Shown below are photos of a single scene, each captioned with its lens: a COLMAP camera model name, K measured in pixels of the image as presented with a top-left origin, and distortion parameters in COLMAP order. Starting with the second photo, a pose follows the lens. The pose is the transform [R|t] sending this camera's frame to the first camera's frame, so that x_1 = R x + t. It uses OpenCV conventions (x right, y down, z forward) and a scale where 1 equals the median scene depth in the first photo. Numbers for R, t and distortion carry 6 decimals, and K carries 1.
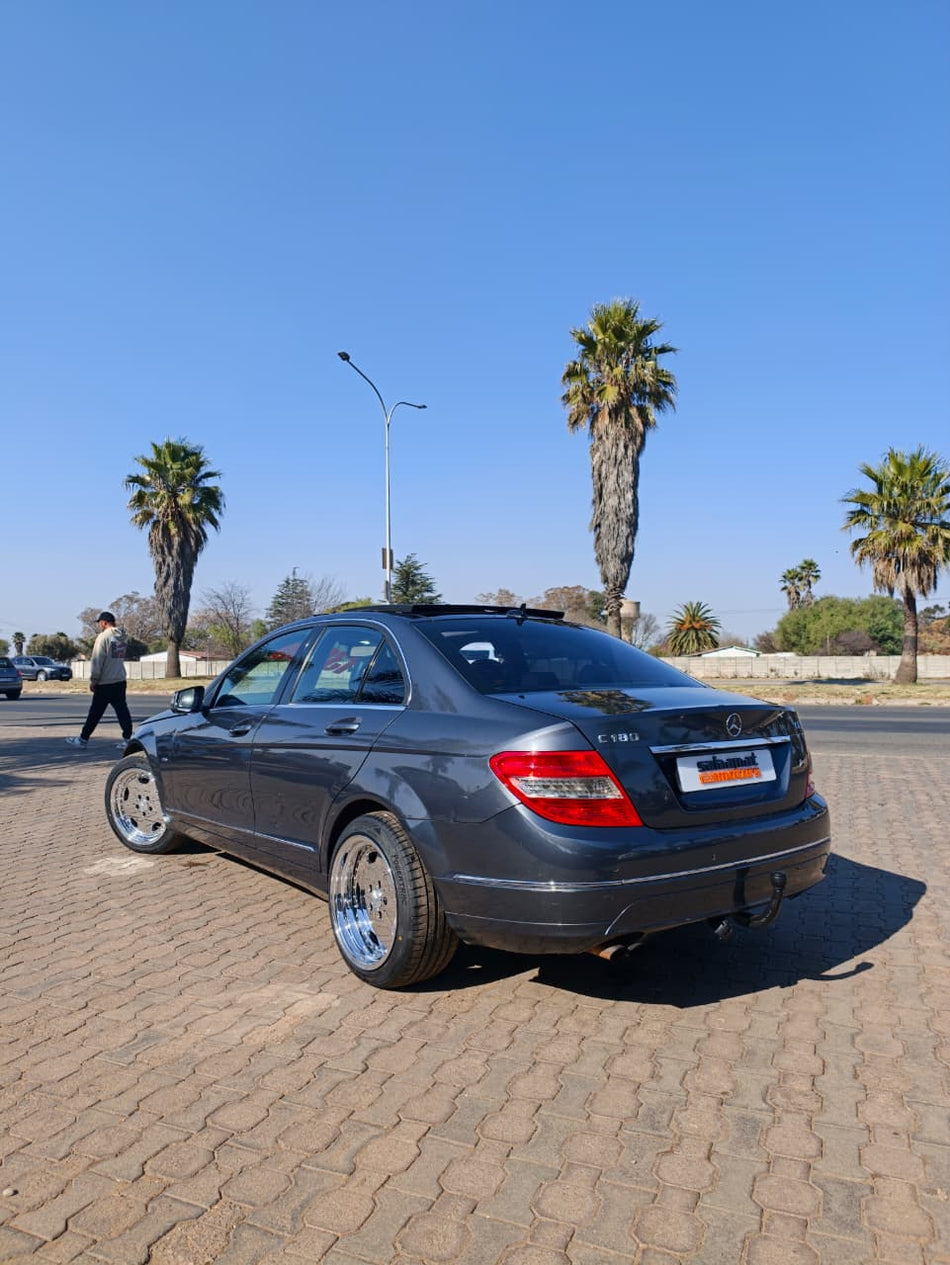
lens RADIAL K [[905.2, 0, 472.9], [0, 905.2, 633.3], [0, 0, 1]] dist [0.001182, 0.000641]
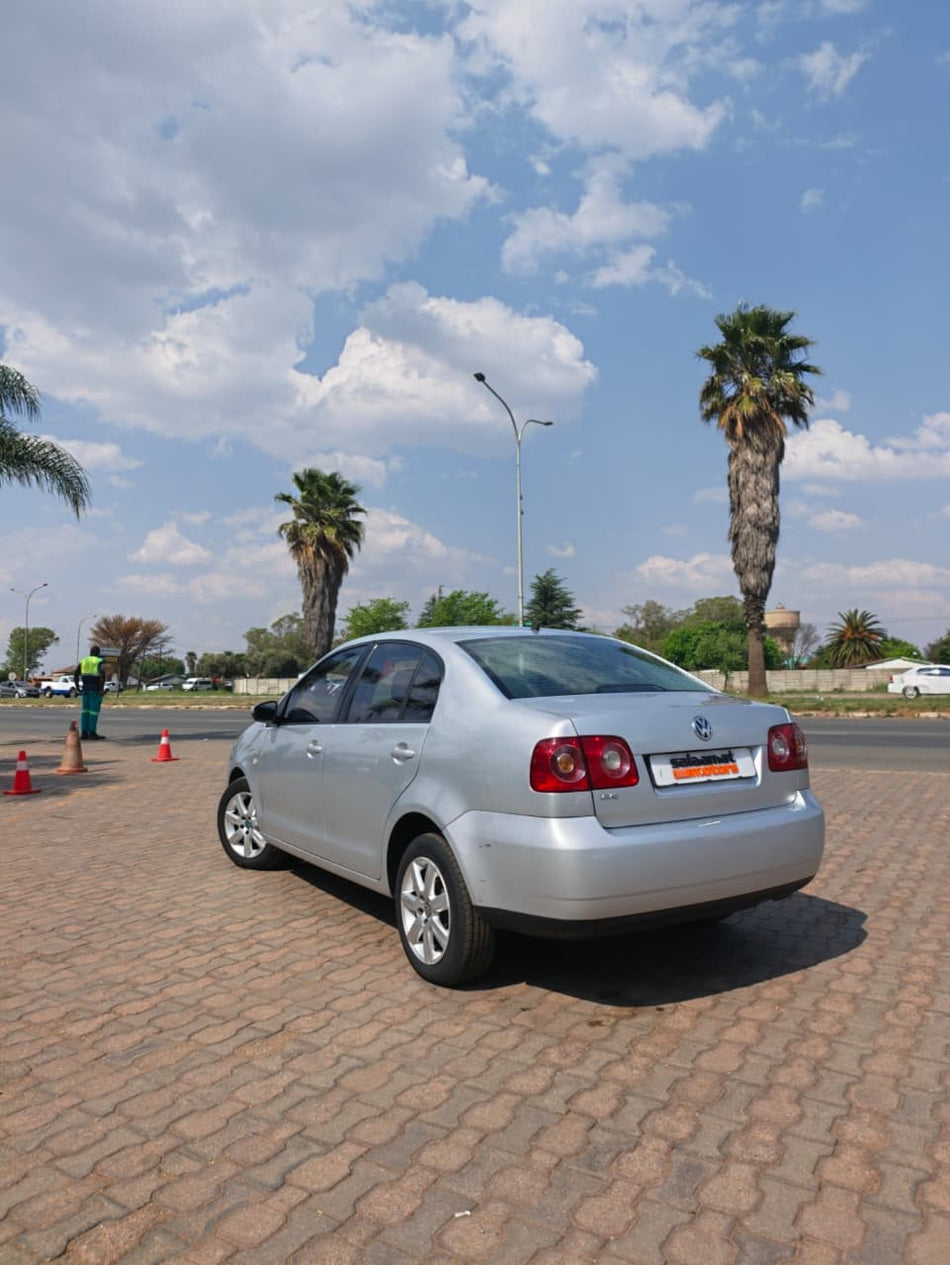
lens RADIAL K [[907.8, 0, 476.0], [0, 907.8, 623.5], [0, 0, 1]] dist [0.000735, -0.003806]
pose [[0.986074, -0.019061, -0.165209, 0.135209], [0.014679, 0.999508, -0.027705, -0.007369], [0.165656, 0.024894, 0.985869, 0.001330]]
